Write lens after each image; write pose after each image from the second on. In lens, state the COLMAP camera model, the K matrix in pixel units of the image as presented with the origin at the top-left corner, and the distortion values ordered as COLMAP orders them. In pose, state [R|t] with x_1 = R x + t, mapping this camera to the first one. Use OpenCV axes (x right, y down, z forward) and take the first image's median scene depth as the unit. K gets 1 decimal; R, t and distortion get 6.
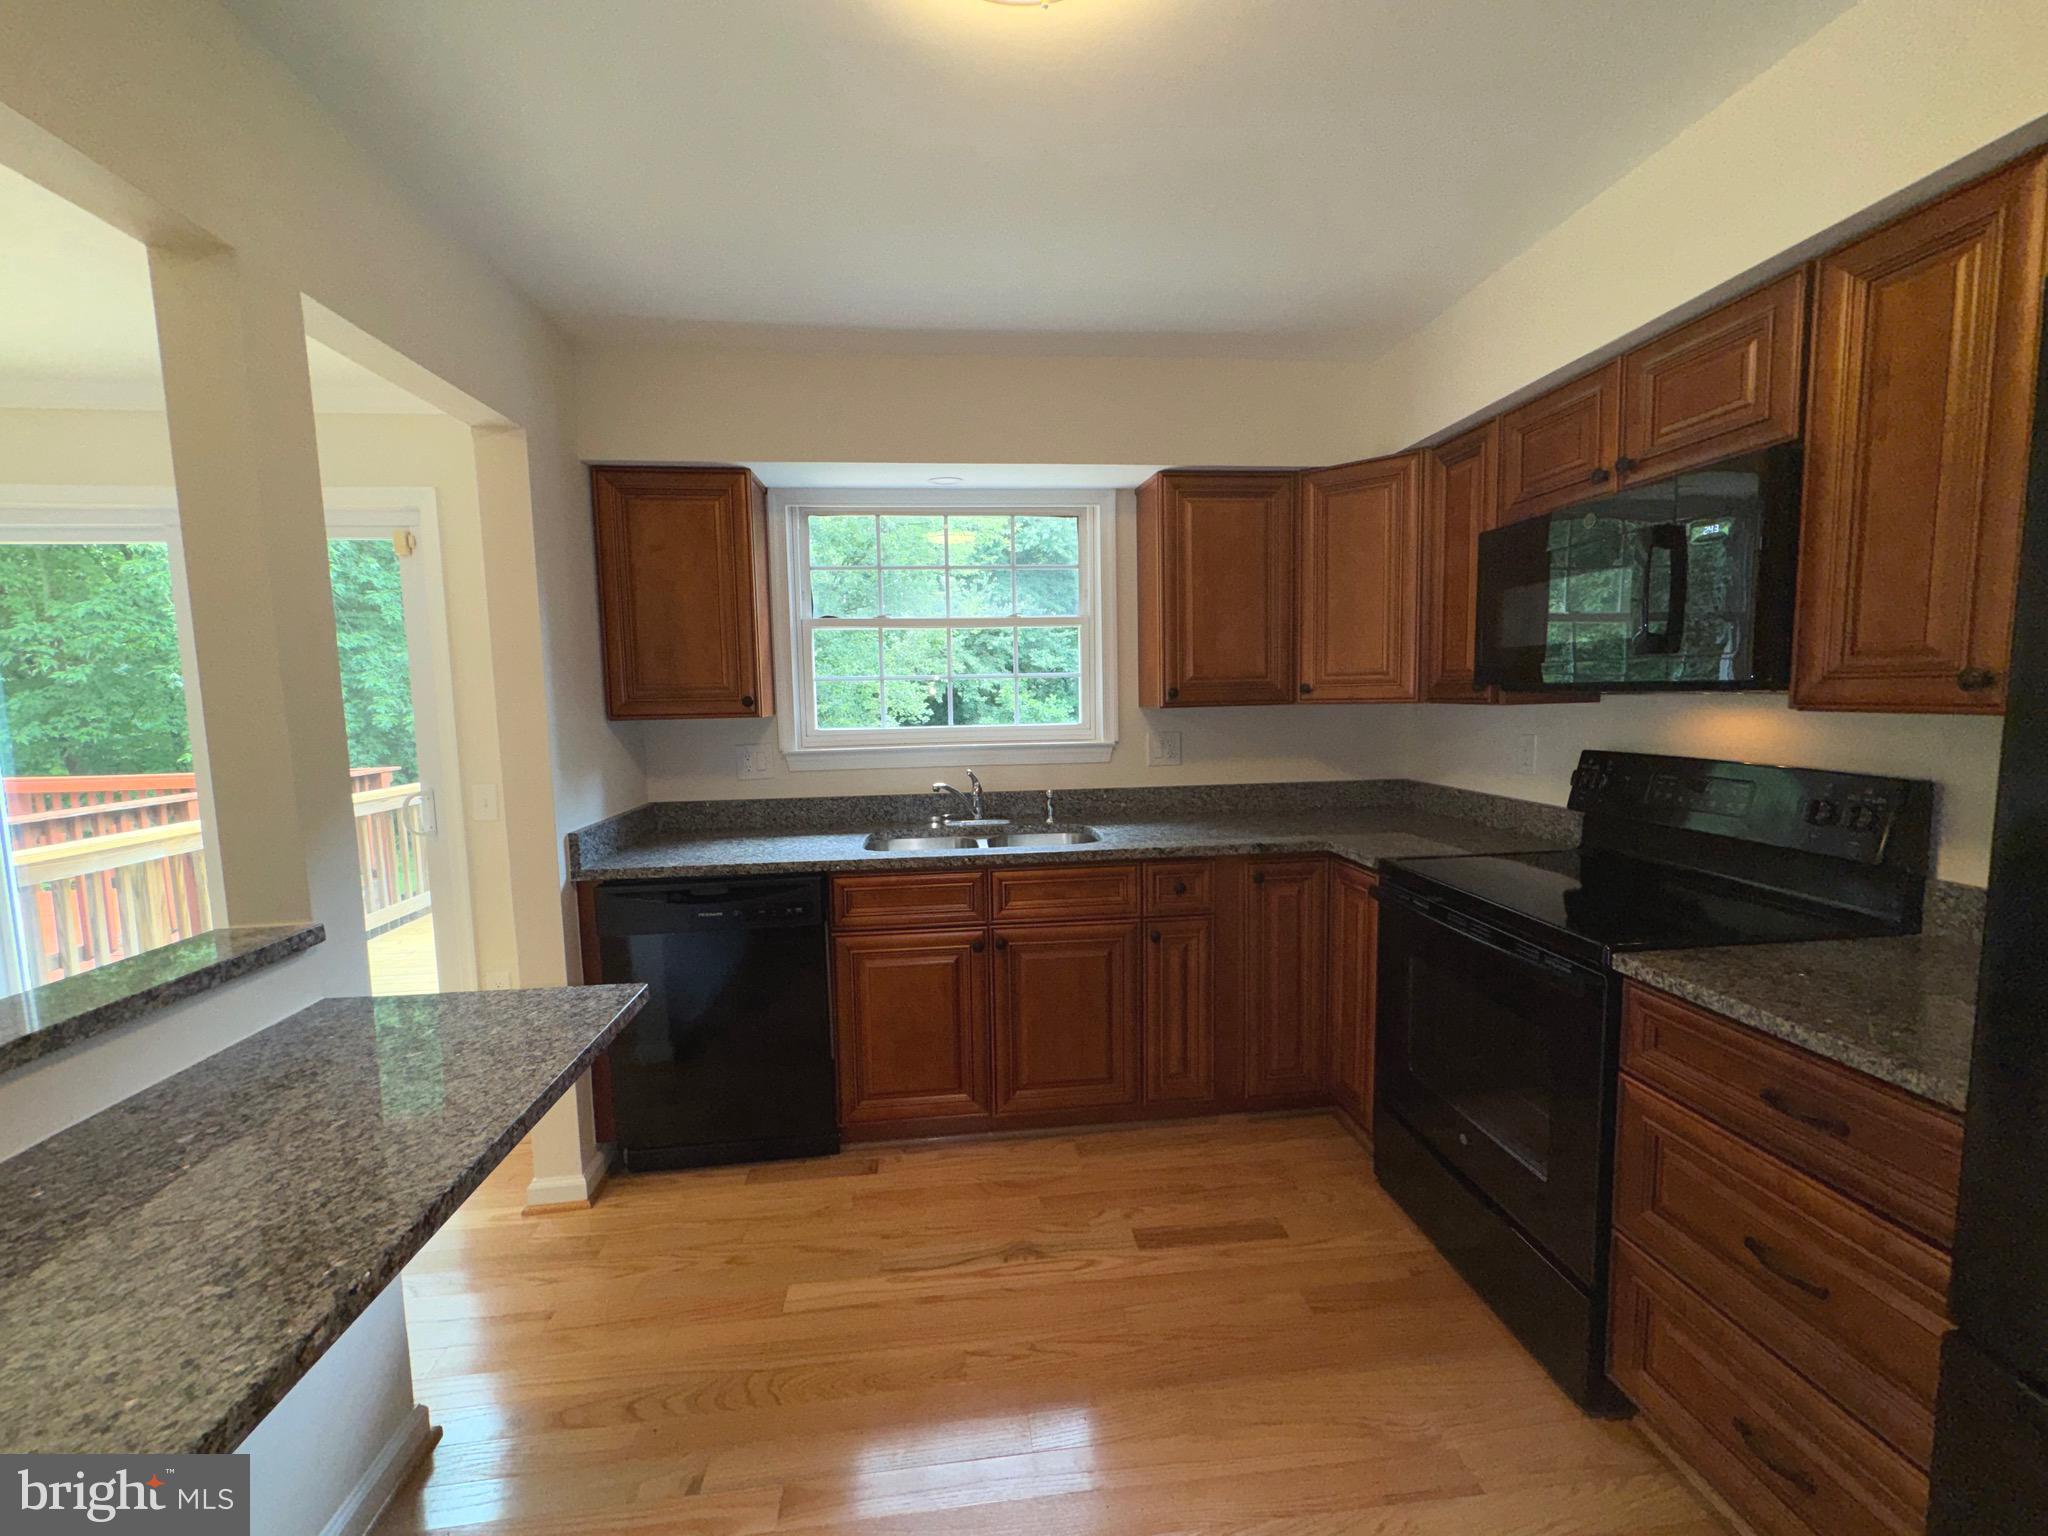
lens RADIAL K [[819.6, 0, 1027.4], [0, 819.6, 764.4], [0, 0, 1]] dist [-0.001188, 0.000178]
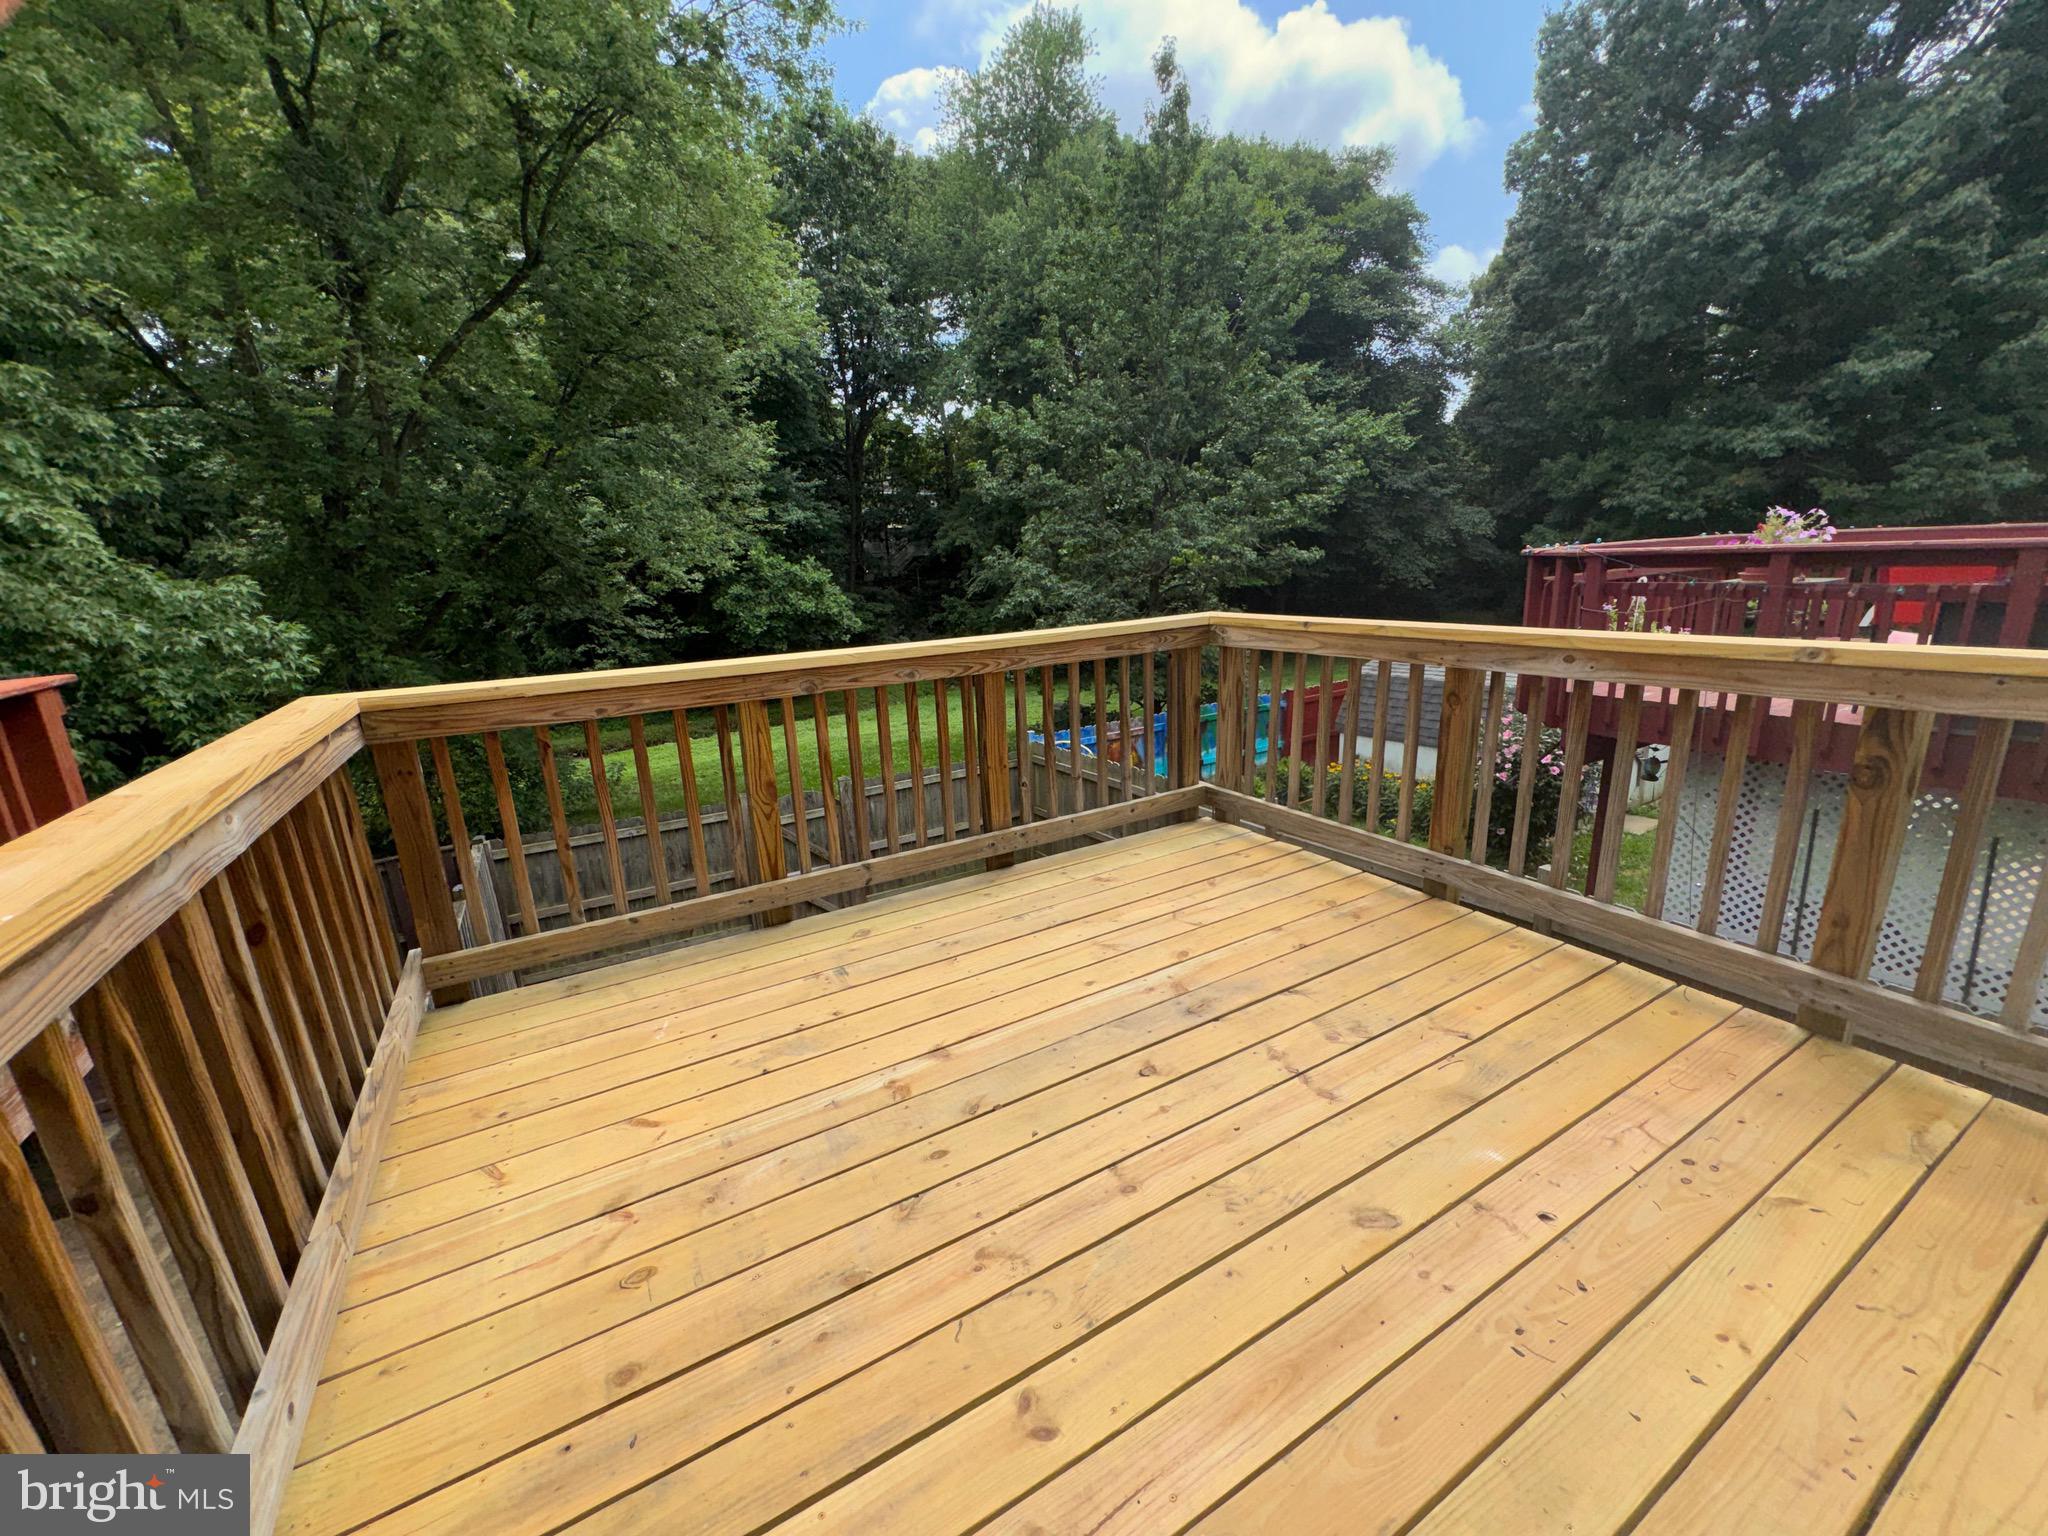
lens RADIAL K [[819.6, 0, 1021.1], [0, 819.6, 773.2], [0, 0, 1]] dist [-0.001188, 0.000178]
pose [[0.918412, -0.122633, 0.376139, -1.540938], [0.059749, 0.982834, 0.174547, 0.026556], [-0.391087, -0.137833, 0.909974, 1.292070]]
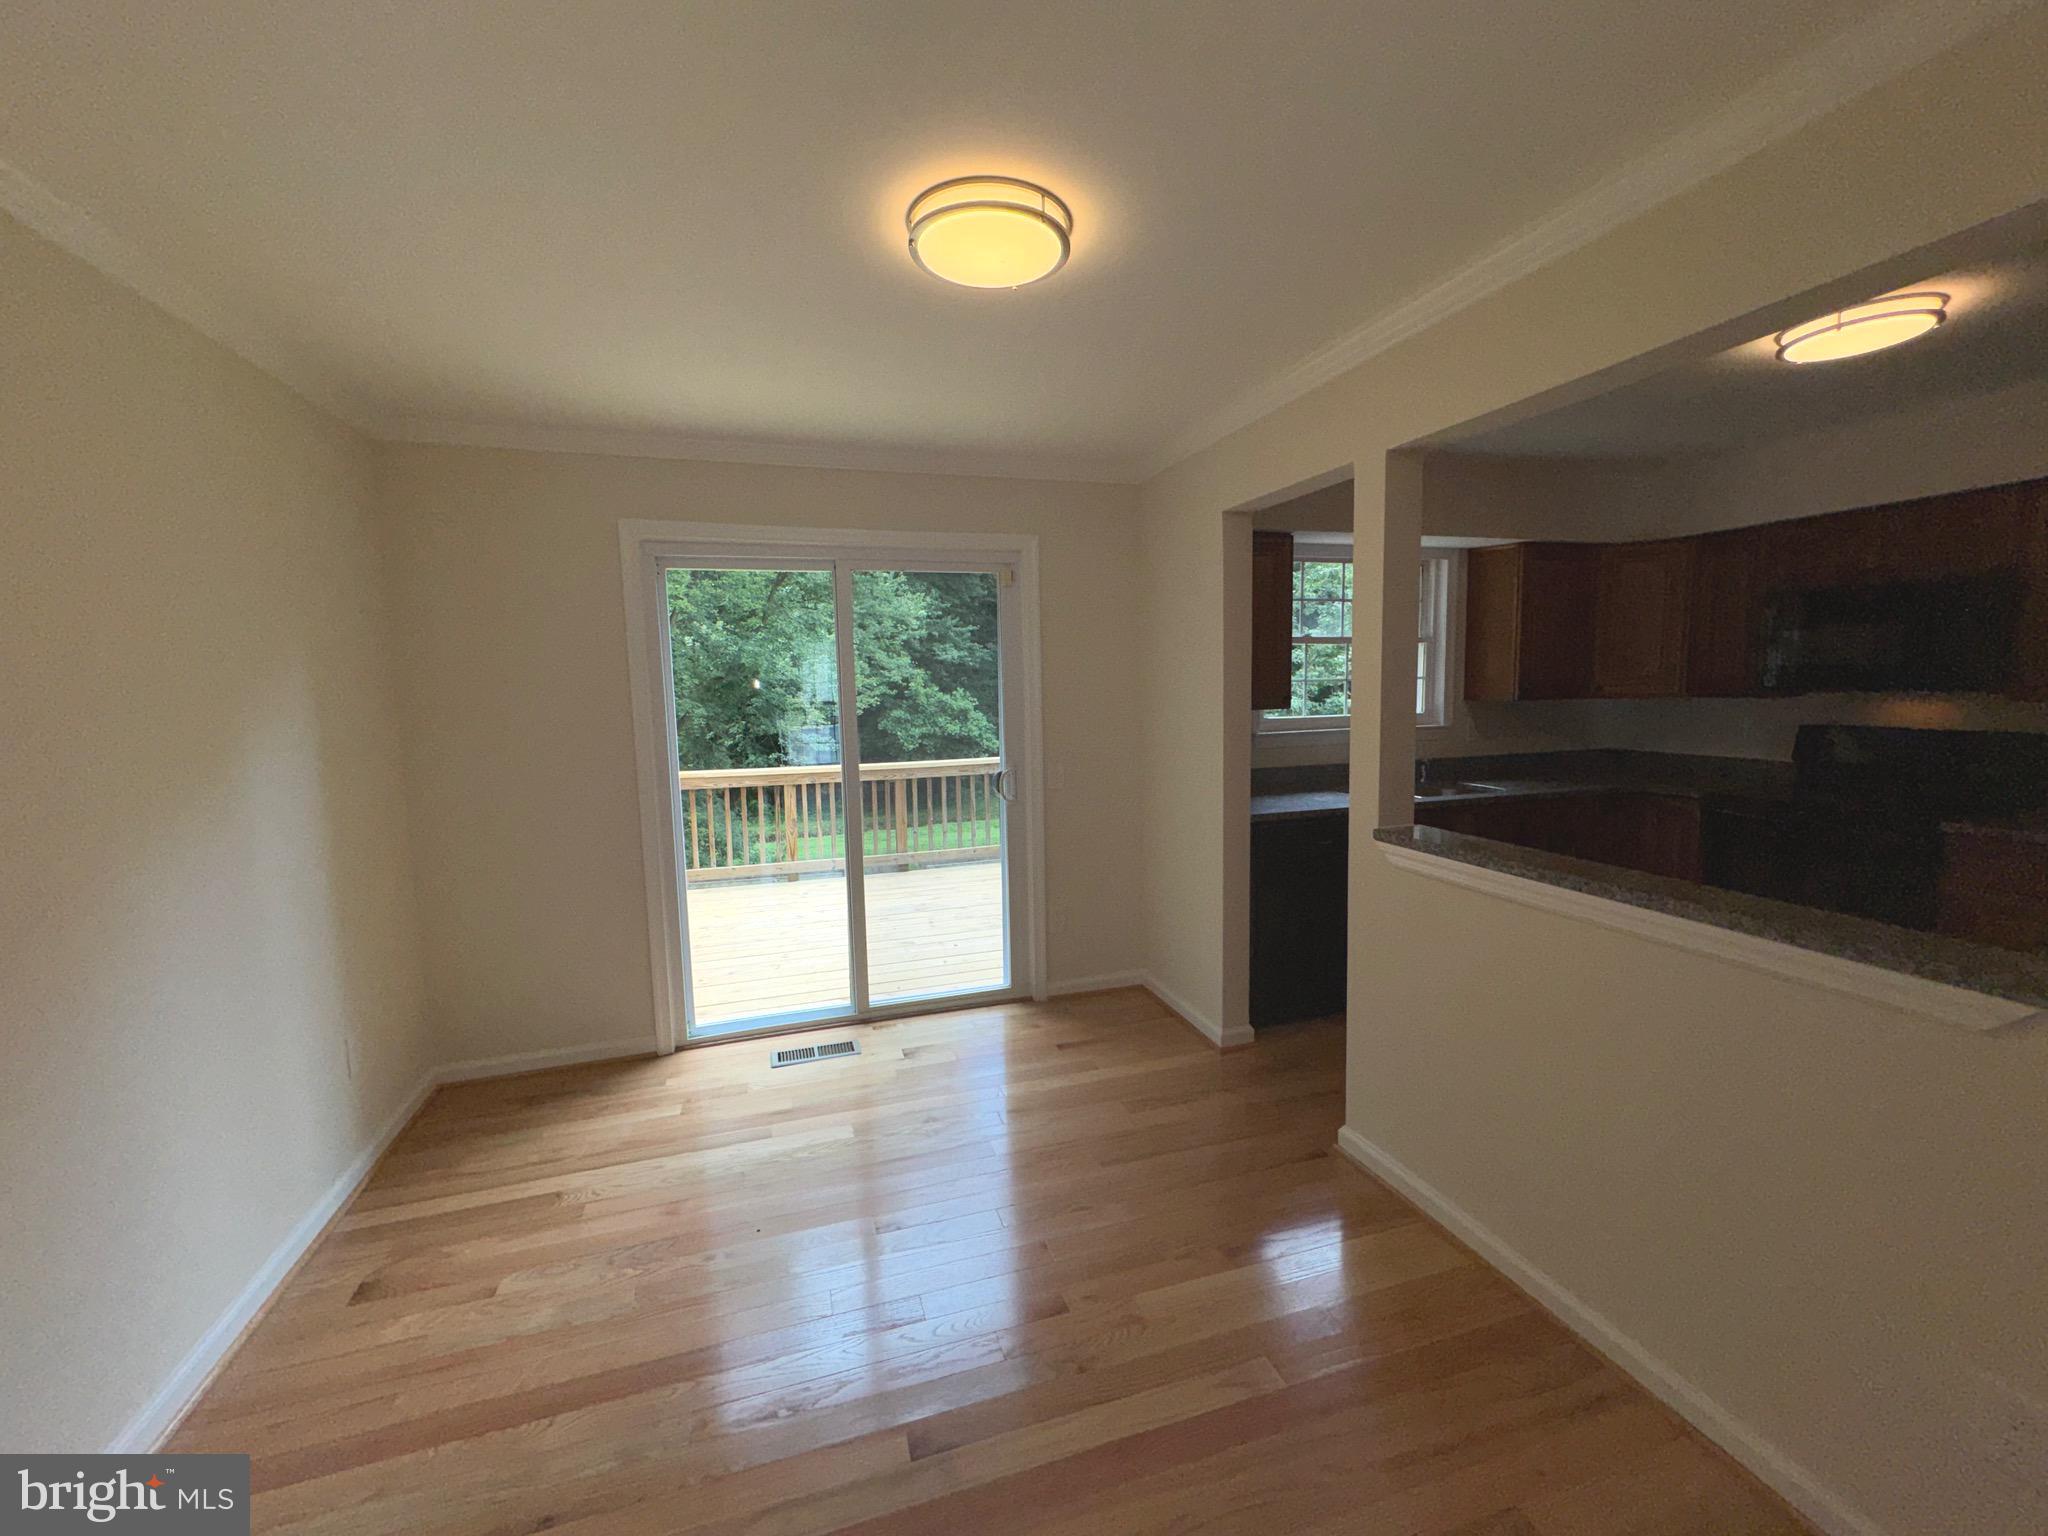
lens RADIAL K [[819.6, 0, 1017.5], [0, 819.6, 771.9], [0, 0, 1]] dist [-0.001188, 0.000178]
pose [[0.982158, -0.020597, 0.186926, -1.213284], [0.017169, 0.999654, 0.019935, 0.017783], [-0.187272, -0.016370, 0.982172, -0.353311]]
